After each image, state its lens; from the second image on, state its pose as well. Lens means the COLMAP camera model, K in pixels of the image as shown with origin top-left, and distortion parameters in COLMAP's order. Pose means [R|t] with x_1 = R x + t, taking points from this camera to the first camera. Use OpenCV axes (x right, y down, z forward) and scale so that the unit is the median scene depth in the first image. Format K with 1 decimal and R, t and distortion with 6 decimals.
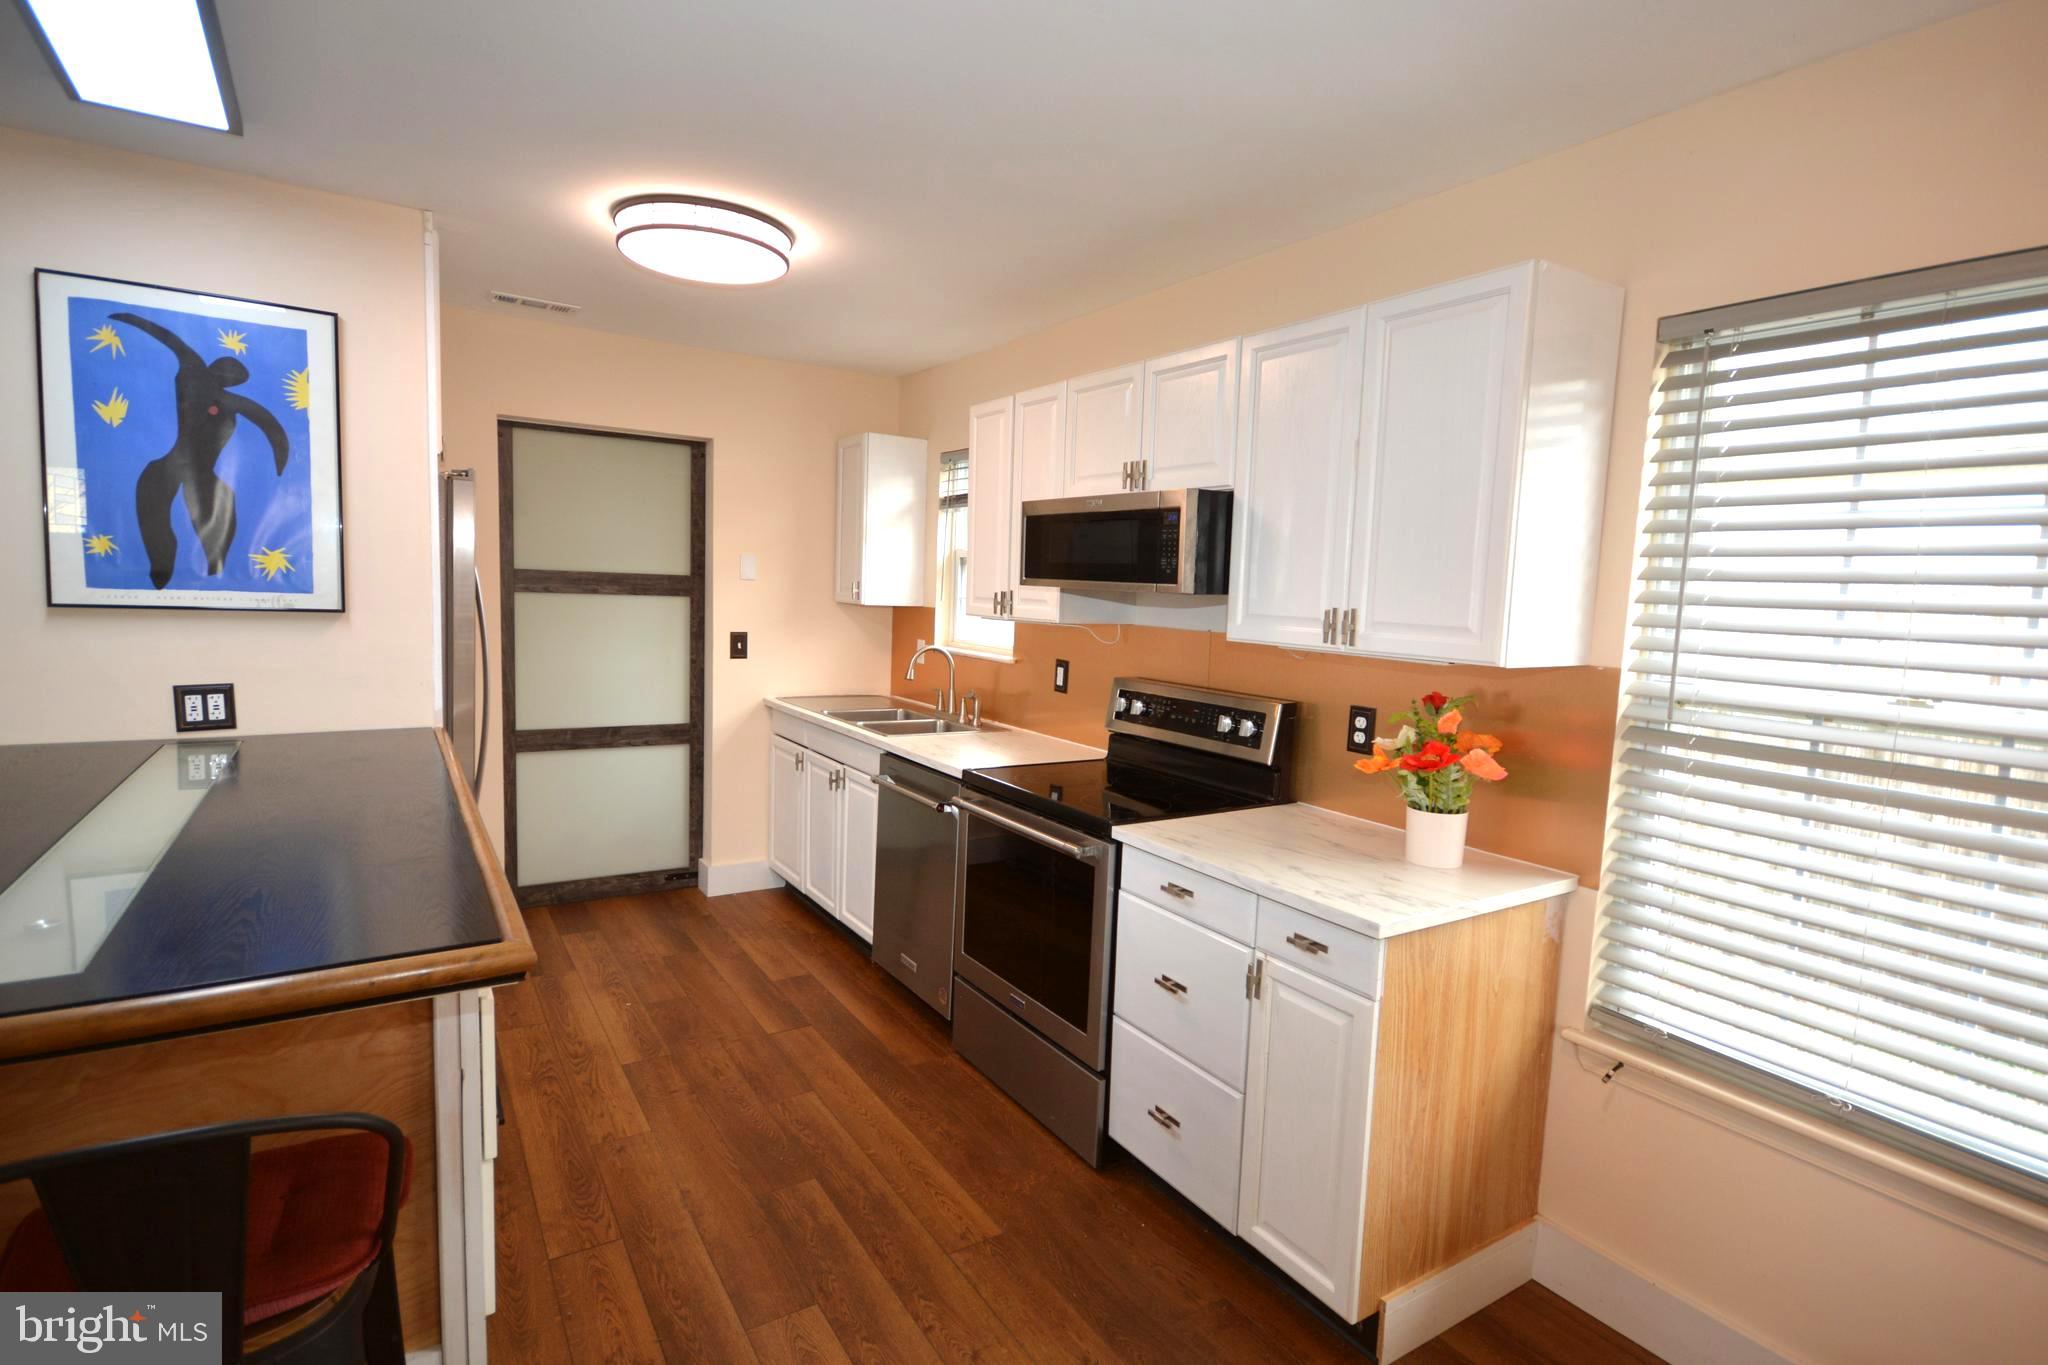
lens RADIAL K [[1005.1, 0, 1024.0], [0, 1005.1, 682.5], [0, 0, 1]] dist [0.001447, -0.000088]
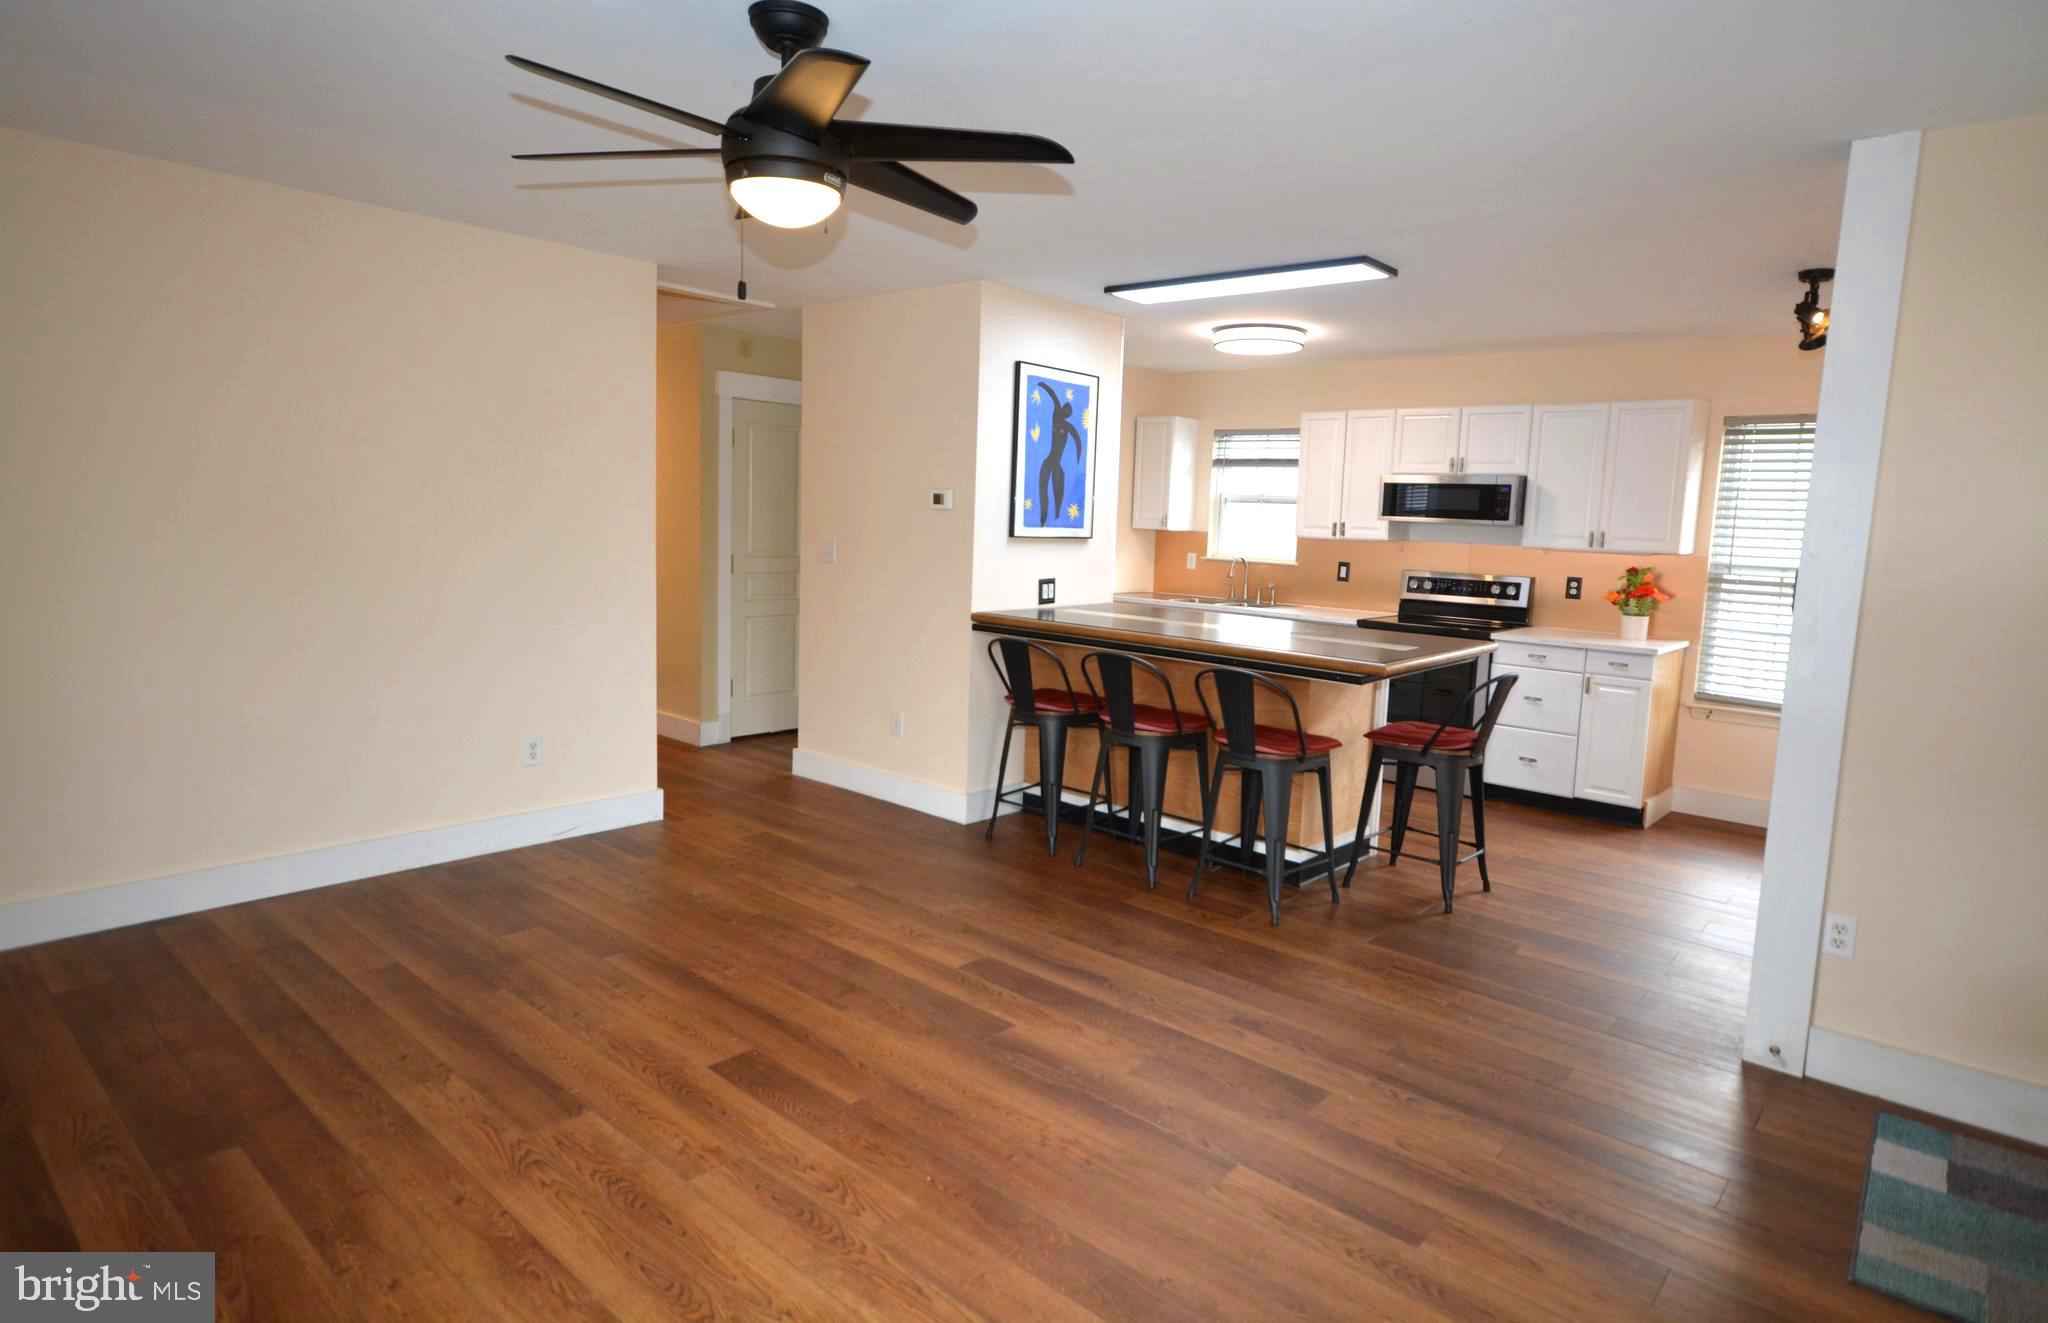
lens RADIAL K [[1127.7, 0, 1022.4], [0, 1127.7, 652.6], [0, 0, 1]] dist [0.003462, 0.000905]
pose [[0.963526, -0.038475, 0.264834, -1.433205], [0.028351, 0.998718, 0.041946, 0.050169], [-0.266108, -0.032907, 0.963381, -1.005380]]
